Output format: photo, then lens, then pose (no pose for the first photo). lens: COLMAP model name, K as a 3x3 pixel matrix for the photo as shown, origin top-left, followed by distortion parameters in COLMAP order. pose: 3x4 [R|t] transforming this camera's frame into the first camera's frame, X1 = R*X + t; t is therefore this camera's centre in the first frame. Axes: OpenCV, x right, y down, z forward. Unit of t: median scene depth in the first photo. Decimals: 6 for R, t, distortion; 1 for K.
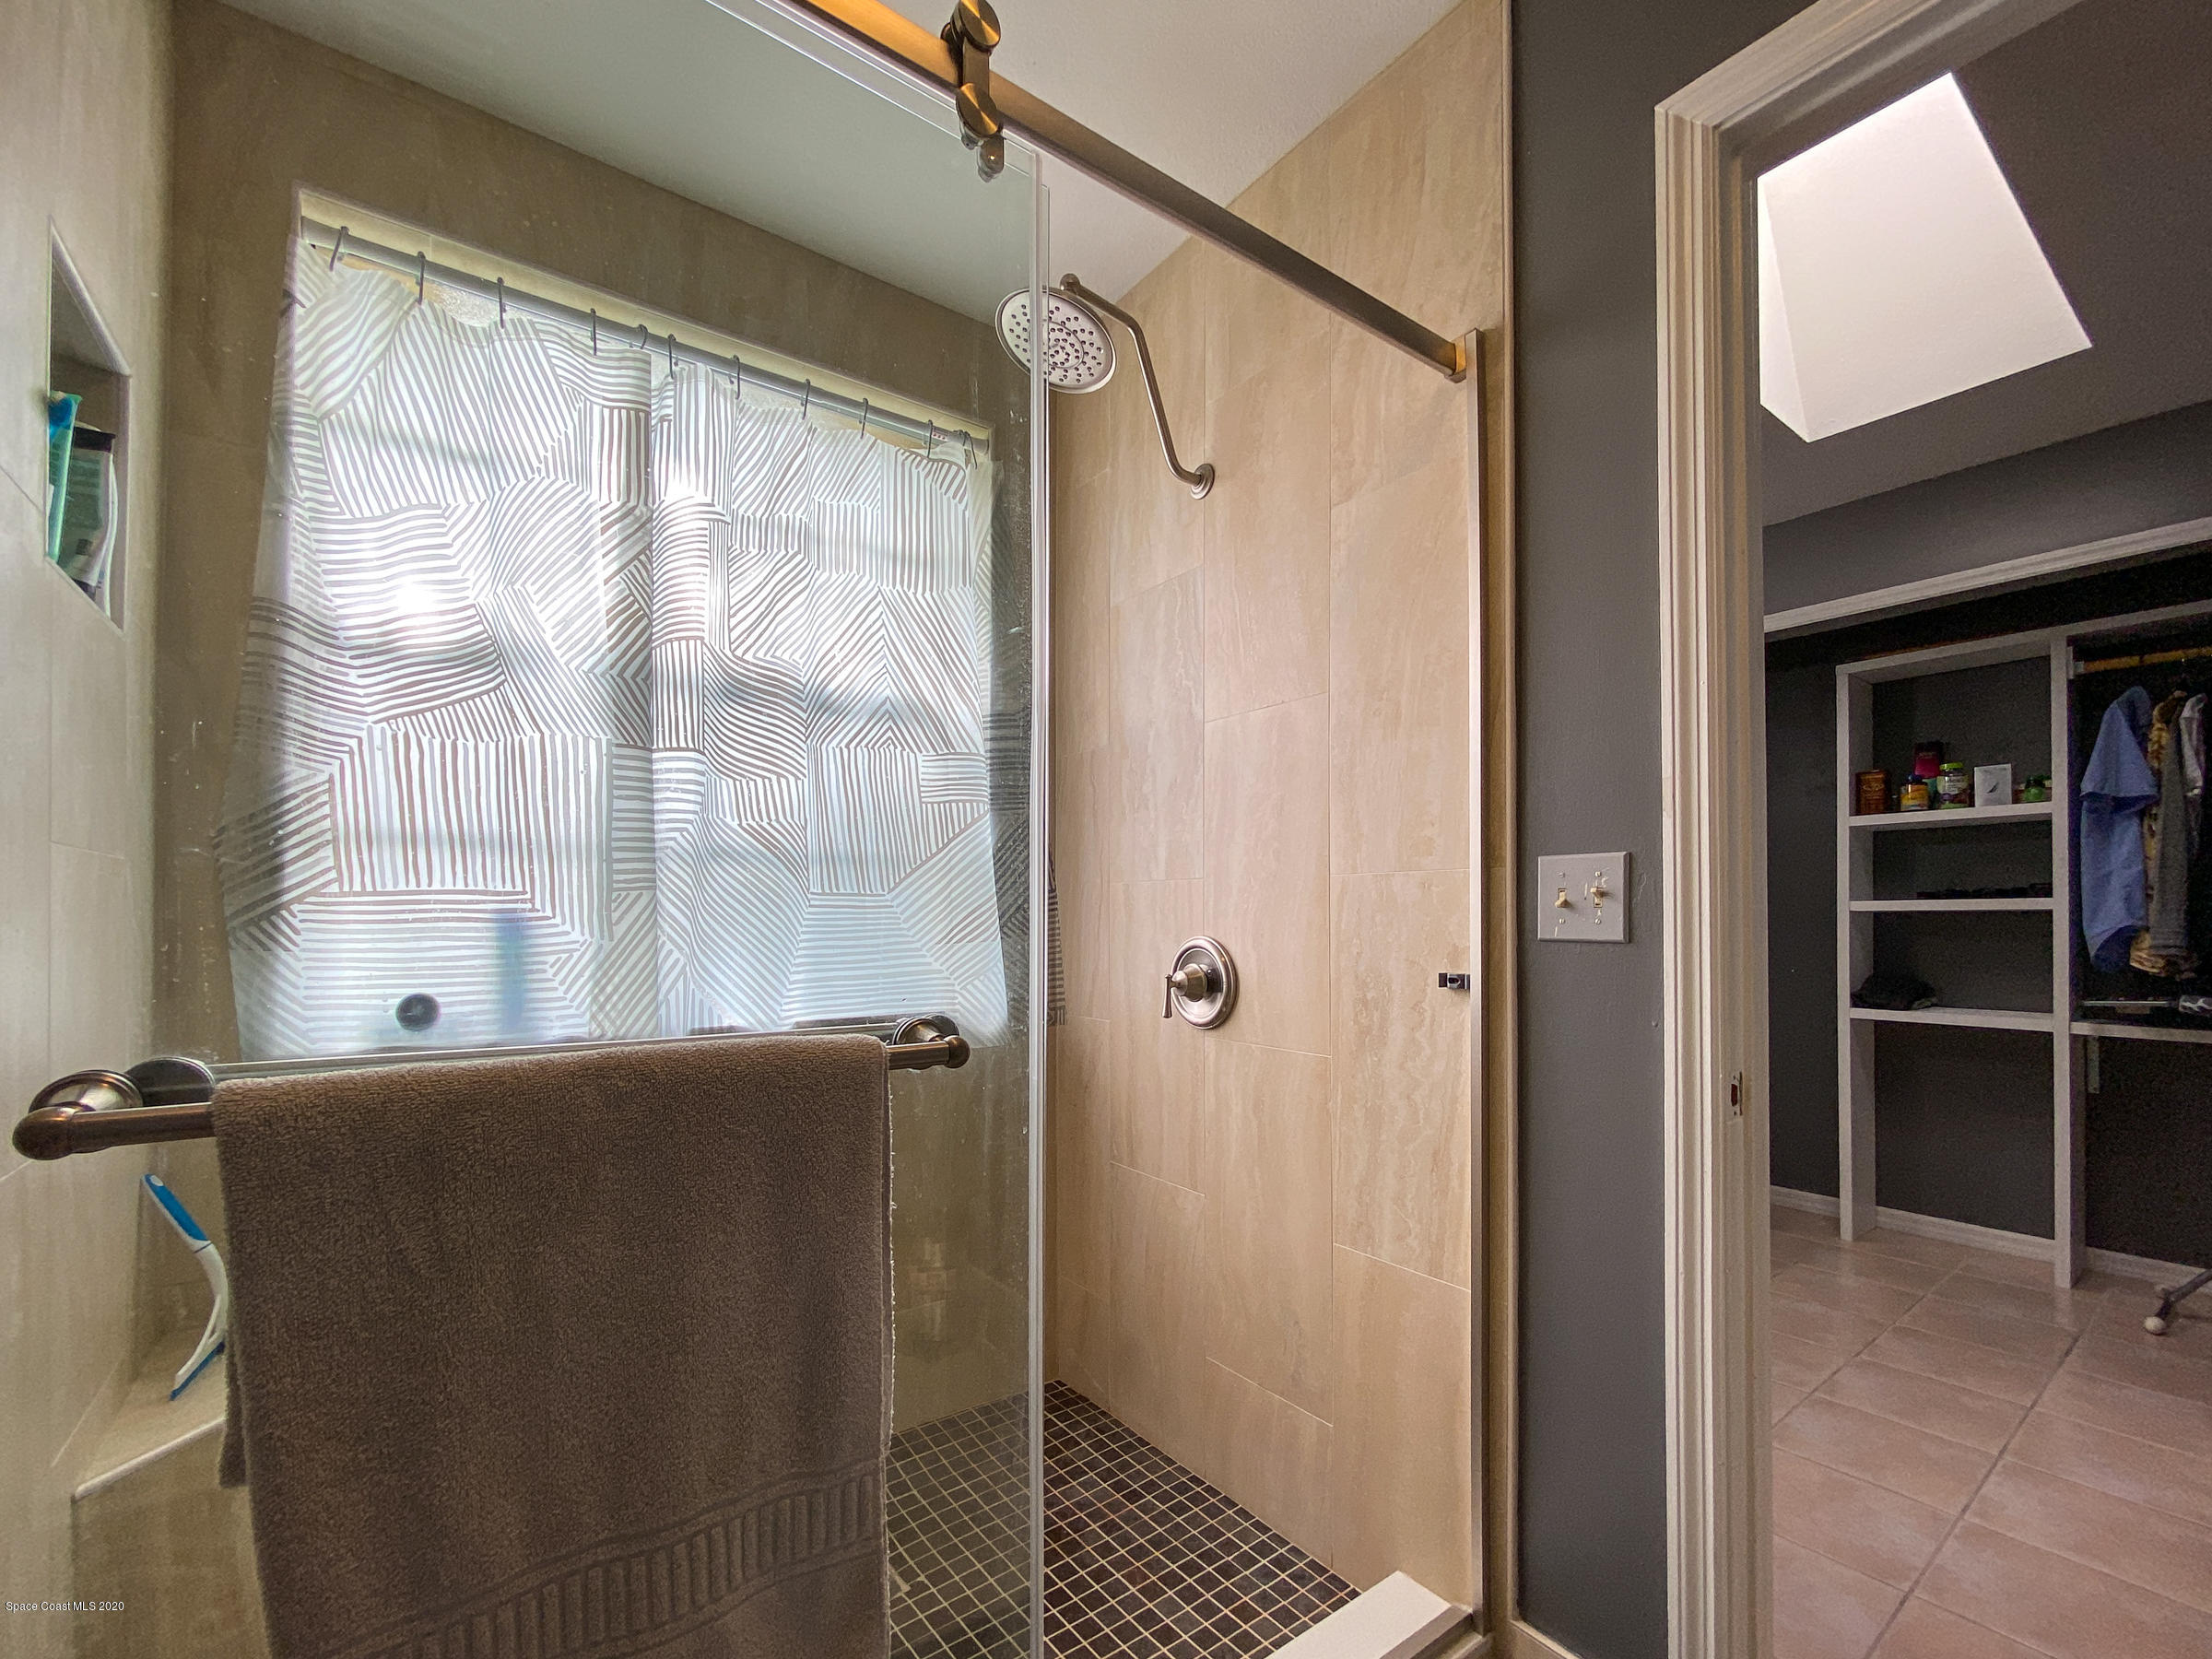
lens RADIAL K [[916.3, 0, 1094.6], [0, 916.3, 909.5], [0, 0, 1]] dist [-0.002996, -0.002865]
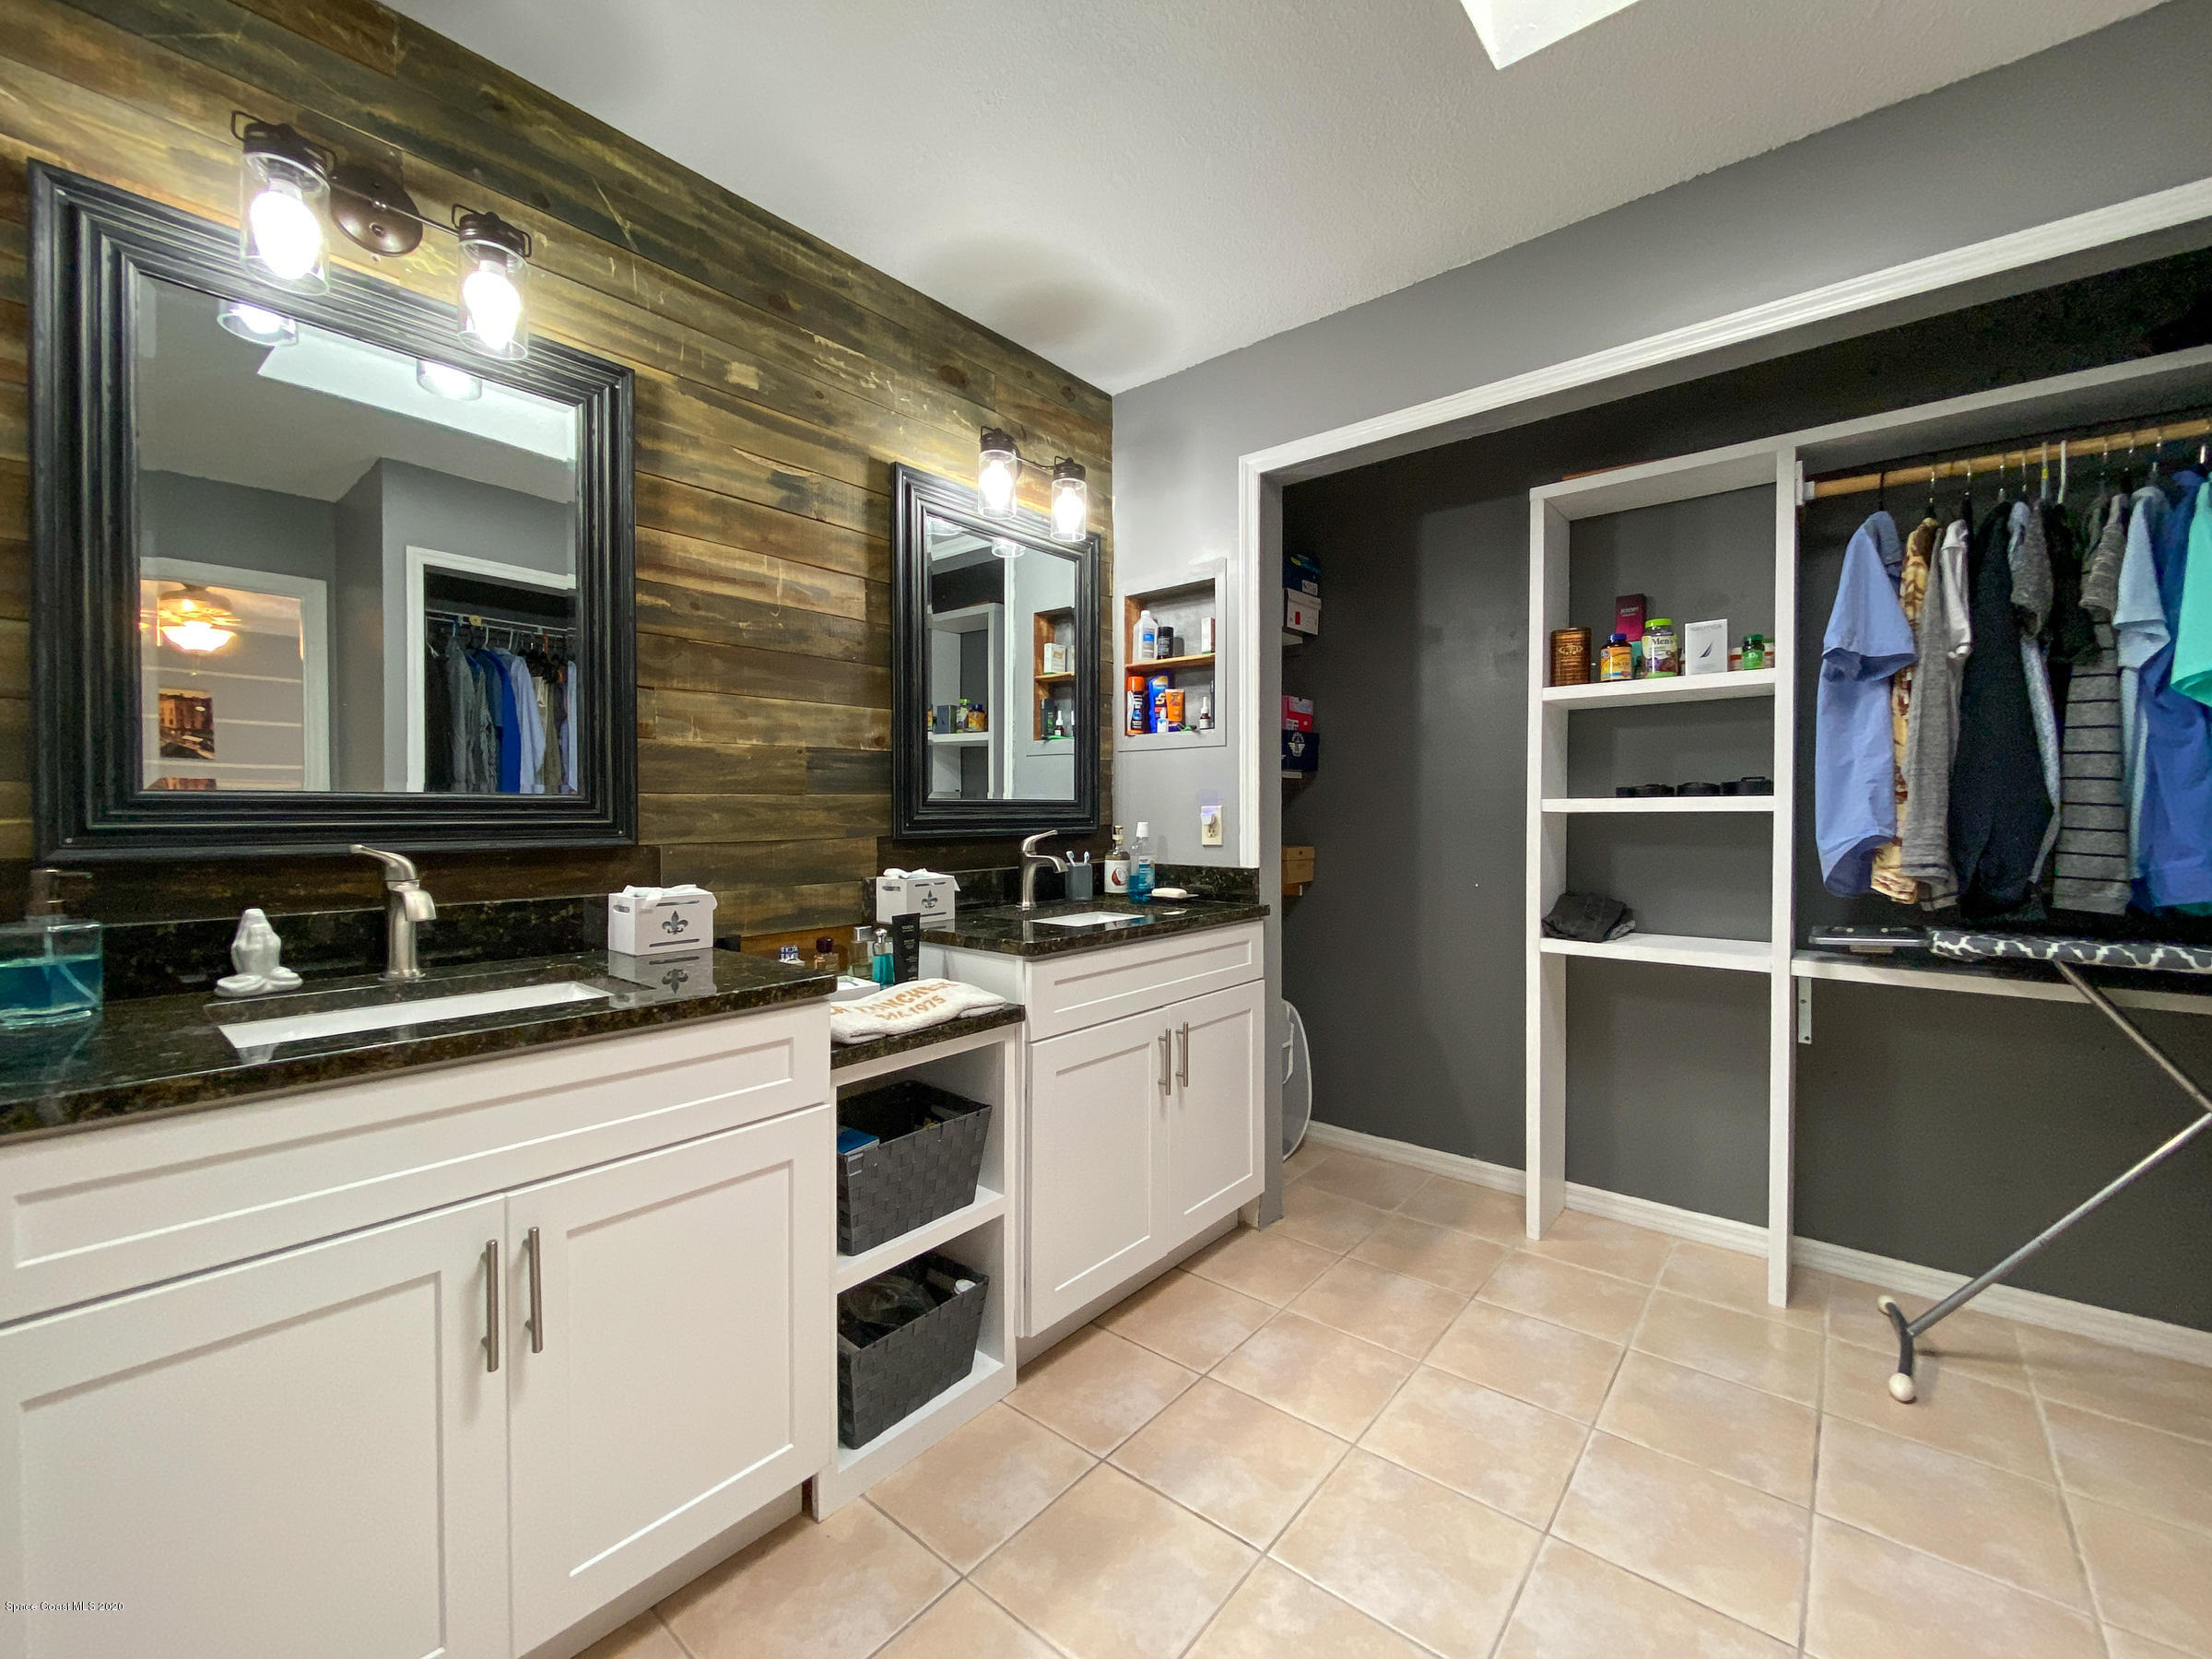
lens RADIAL K [[916.3, 0, 1105.8], [0, 916.3, 818.3], [0, 0, 1]] dist [-0.002996, -0.002865]
pose [[0.967558, -0.000480, 0.252647, 0.319966], [-0.003880, 0.999852, 0.016761, -0.004900], [-0.252617, -0.017197, 0.967413, 0.400258]]
